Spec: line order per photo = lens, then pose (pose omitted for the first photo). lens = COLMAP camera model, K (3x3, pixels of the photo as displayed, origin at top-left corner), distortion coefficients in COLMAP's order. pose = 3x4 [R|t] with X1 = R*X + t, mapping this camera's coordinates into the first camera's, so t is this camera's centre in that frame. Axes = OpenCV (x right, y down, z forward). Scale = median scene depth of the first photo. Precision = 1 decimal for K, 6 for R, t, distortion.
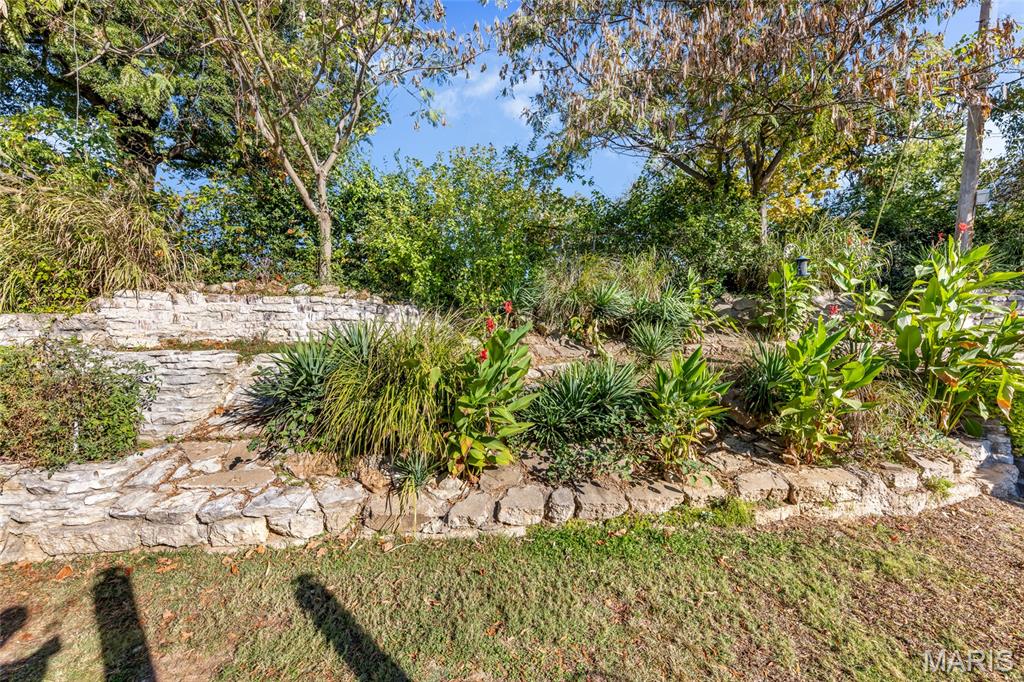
lens RADIAL K [[404.2, 0, 499.2], [0, 404.2, 342.9], [0, 0, 1]] dist [0.009523, -0.000098]
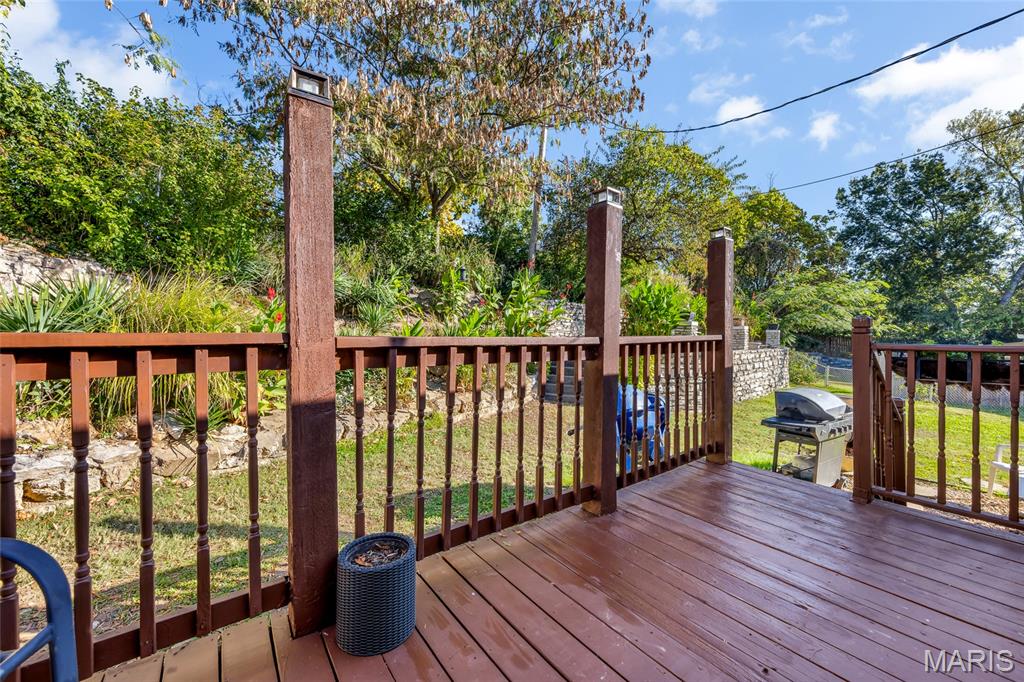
lens RADIAL K [[416.6, 0, 512.4], [0, 416.6, 343.8], [0, 0, 1]] dist [0.001932, 0.000071]
pose [[0.691154, -0.000136, 0.722707, -0.252009], [-0.025618, 0.999367, 0.024688, 0.032404], [-0.722253, -0.035577, 0.690713, -0.223926]]
